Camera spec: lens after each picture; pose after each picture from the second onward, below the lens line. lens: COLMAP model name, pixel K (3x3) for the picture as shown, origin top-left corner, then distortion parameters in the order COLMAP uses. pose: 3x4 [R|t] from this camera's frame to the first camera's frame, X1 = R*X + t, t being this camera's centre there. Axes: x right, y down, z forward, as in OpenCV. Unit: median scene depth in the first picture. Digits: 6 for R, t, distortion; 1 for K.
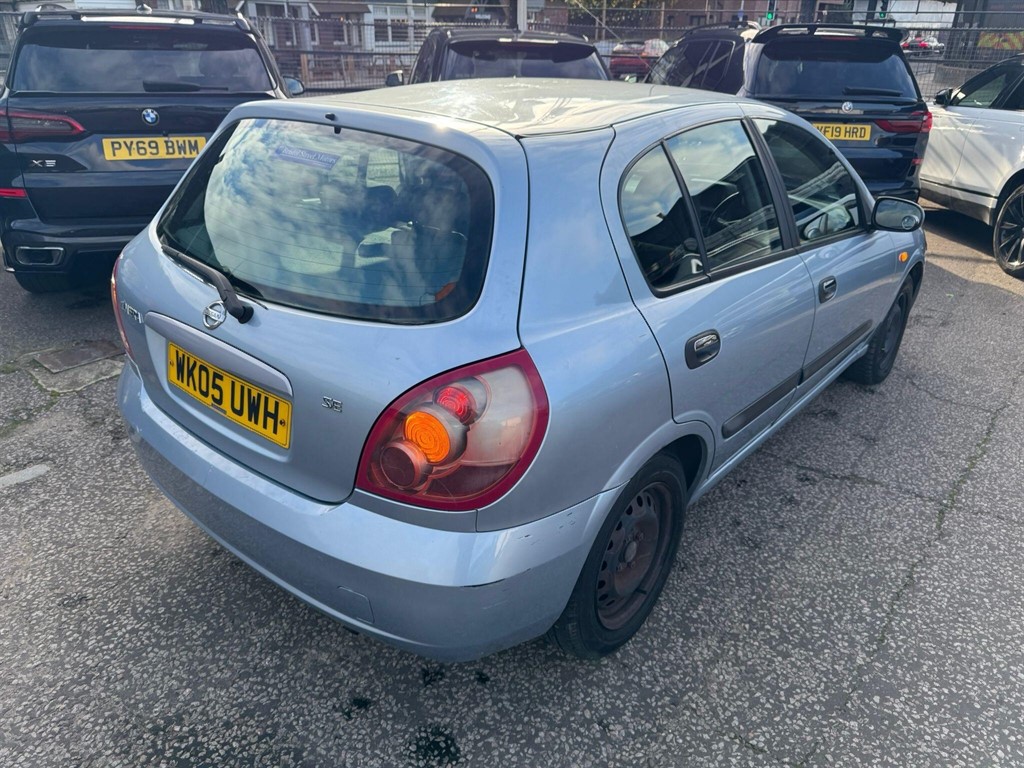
lens RADIAL K [[731.9, 0, 517.4], [0, 731.9, 385.9], [0, 0, 1]] dist [0.008181, -0.012816]
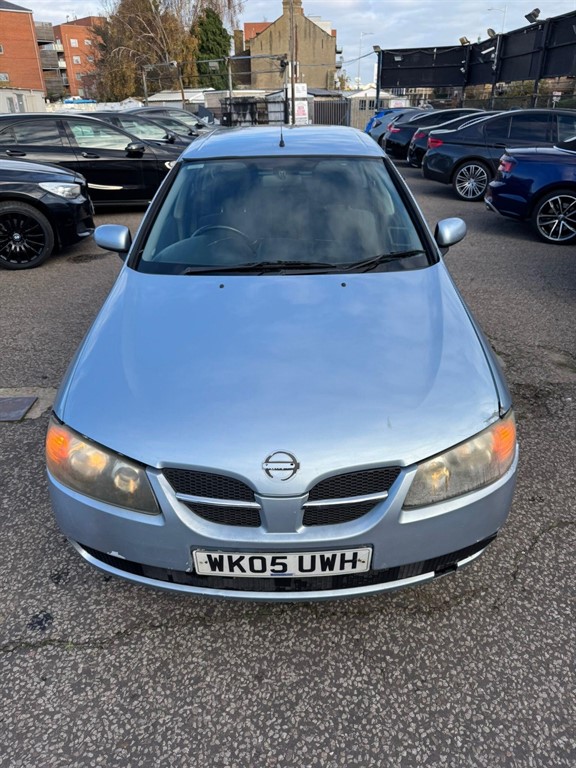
lens RADIAL K [[548.9, 0, 287.7], [0, 548.9, 378.8], [0, 0, 1]] dist [0.008181, -0.012816]
pose [[-0.768446, 0.284513, -0.573187, 0.677914], [-0.273966, 0.663206, 0.696491, -0.888417], [0.578302, 0.692250, -0.431691, 1.838600]]
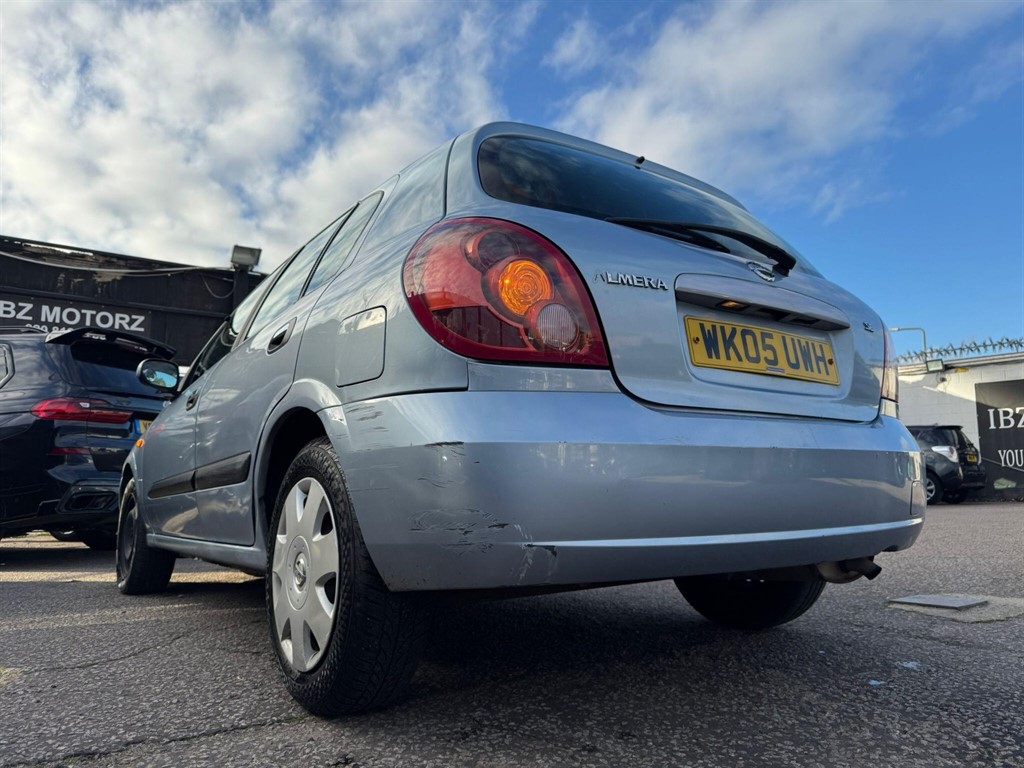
lens RADIAL K [[731.9, 0, 517.0], [0, 731.9, 390.8], [0, 0, 1]] dist [0.008181, -0.012816]
pose [[0.266510, 0.095080, 0.959131, -1.202818], [0.425580, 0.881252, -0.205614, 0.092044], [-0.864785, 0.462985, 0.194399, 0.977353]]
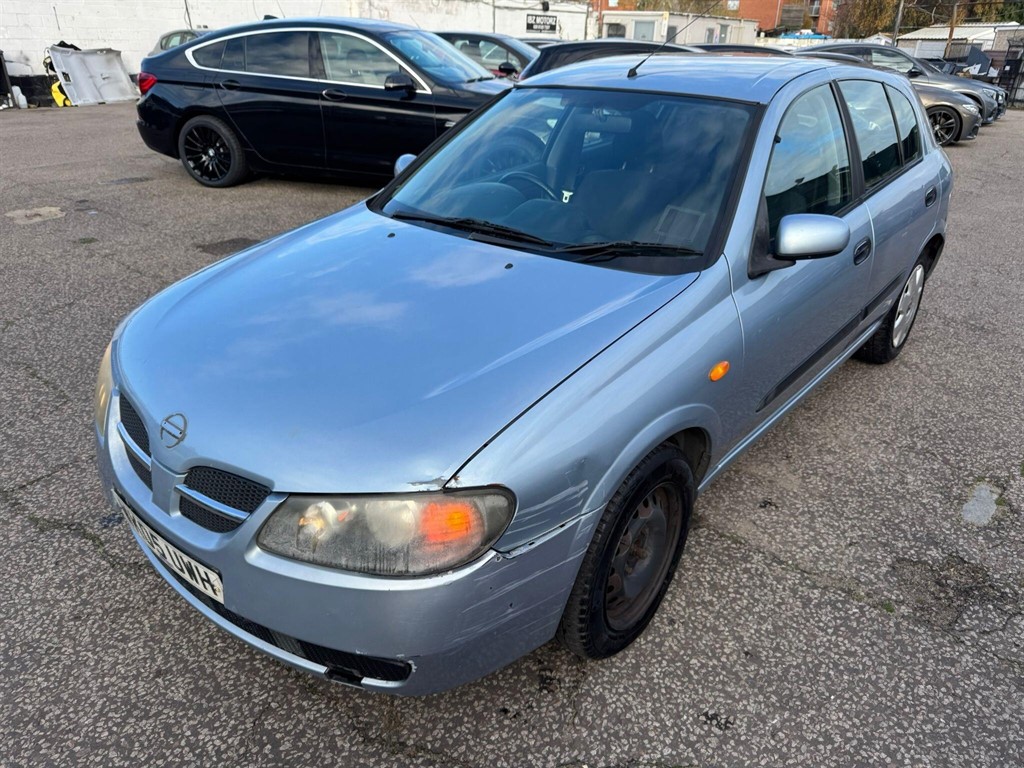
lens RADIAL K [[731.9, 0, 513.8], [0, 731.9, 384.8], [0, 0, 1]] dist [0.008181, -0.012816]
pose [[-0.999515, -0.030963, -0.003174, -0.108527], [-0.021983, 0.630052, 0.776242, -0.966288], [-0.022035, 0.775936, -0.630427, 2.070611]]
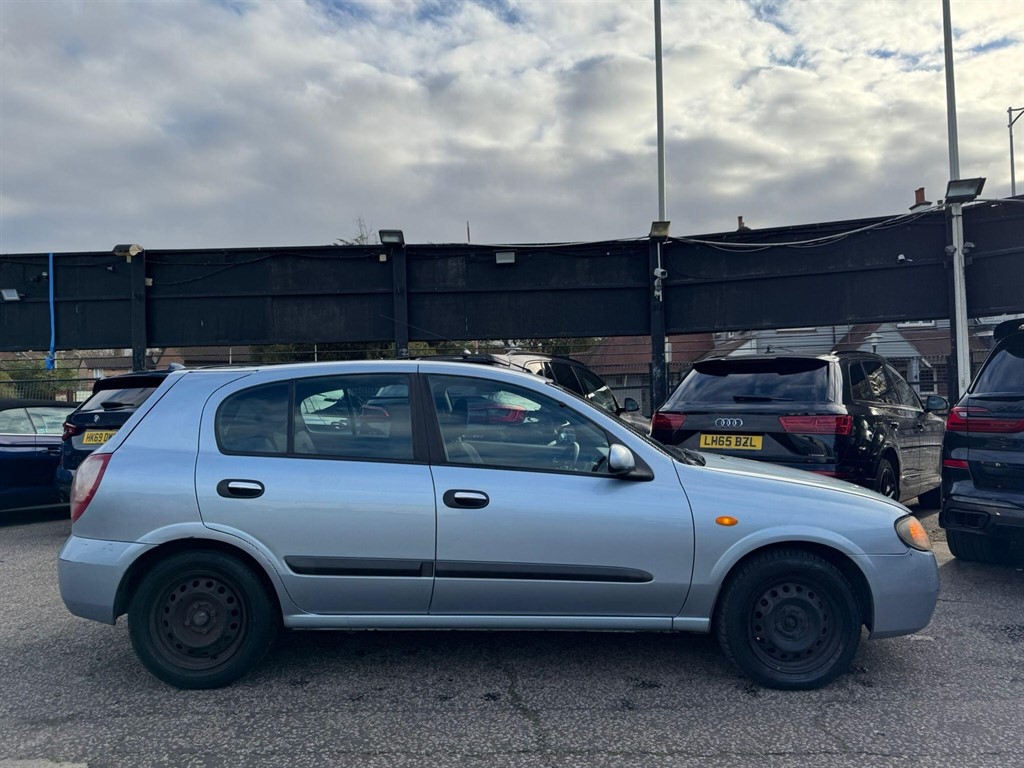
lens RADIAL K [[731.9, 0, 514.0], [0, 731.9, 385.8], [0, 0, 1]] dist [0.008181, -0.012816]
pose [[0.649707, -0.044321, -0.758892, 1.789257], [-0.299110, 0.902869, -0.308805, 0.060369], [0.698866, 0.427625, 0.573344, 0.351011]]
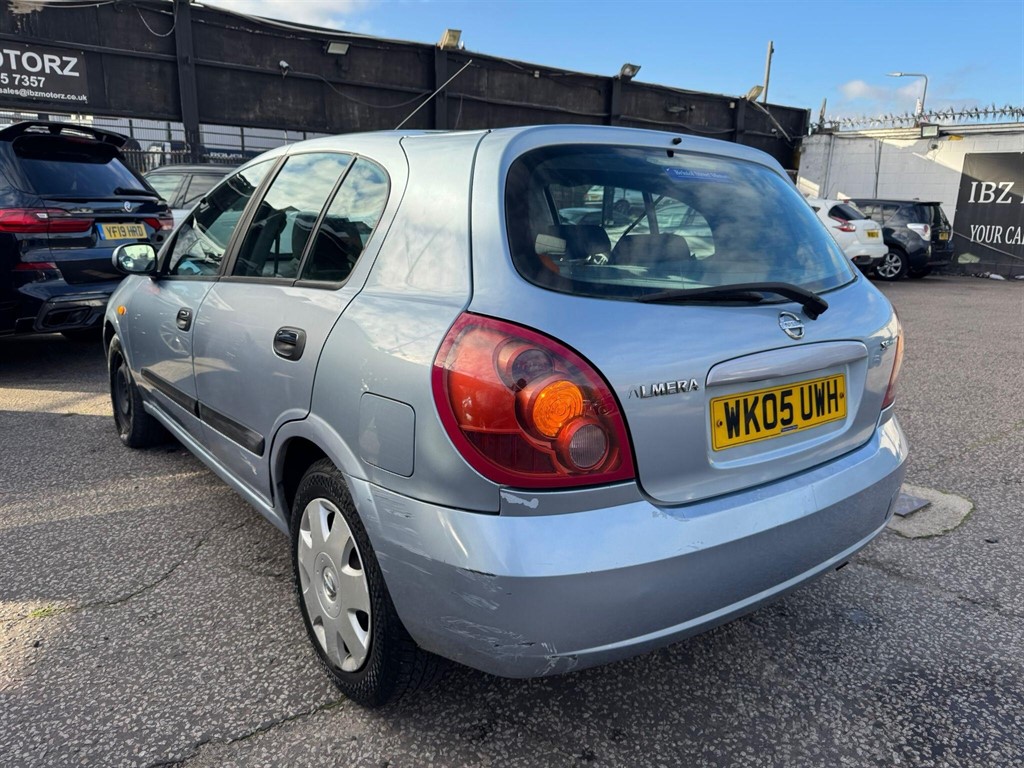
lens RADIAL K [[731.9, 0, 514.7], [0, 731.9, 388.4], [0, 0, 1]] dist [0.008181, -0.012816]
pose [[0.228181, -0.249959, 0.940986, -1.191846], [0.398730, 0.905708, 0.143900, -0.255498], [-0.888227, 0.342364, 0.306332, 0.883996]]
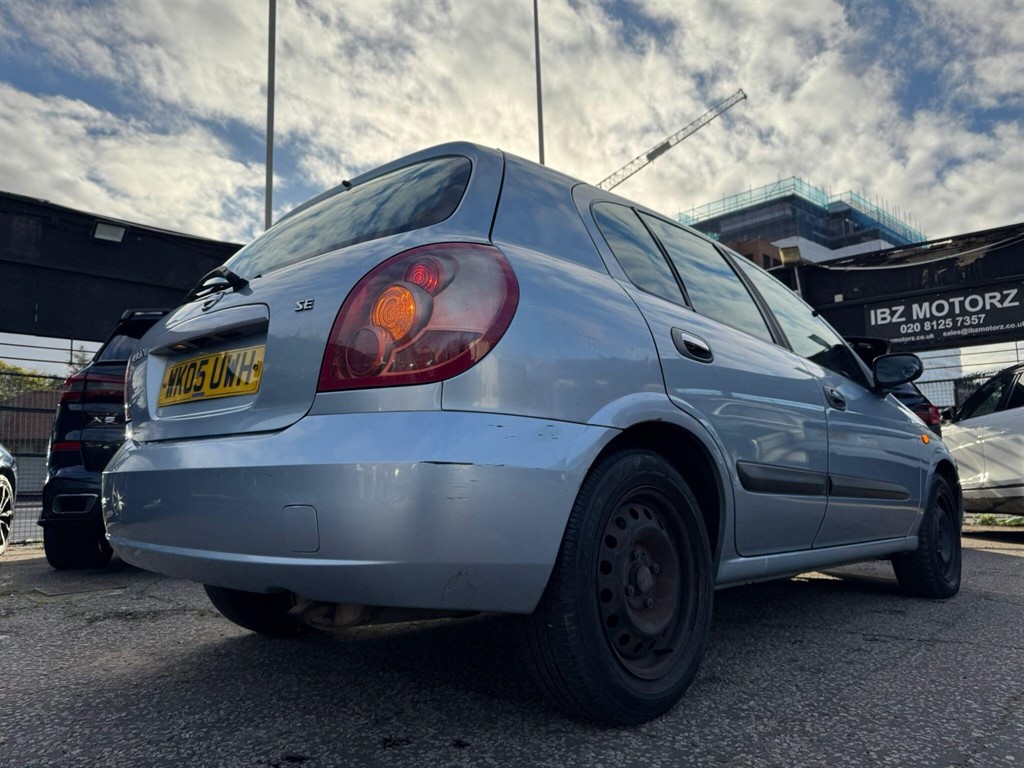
lens RADIAL K [[731.9, 0, 514.9], [0, 731.9, 389.3], [0, 0, 1]] dist [0.008181, -0.012816]
pose [[0.997708, -0.039360, -0.055033, 0.062114], [0.003955, 0.845917, -0.533301, 0.482635], [0.067544, 0.531861, 0.844134, 0.171591]]
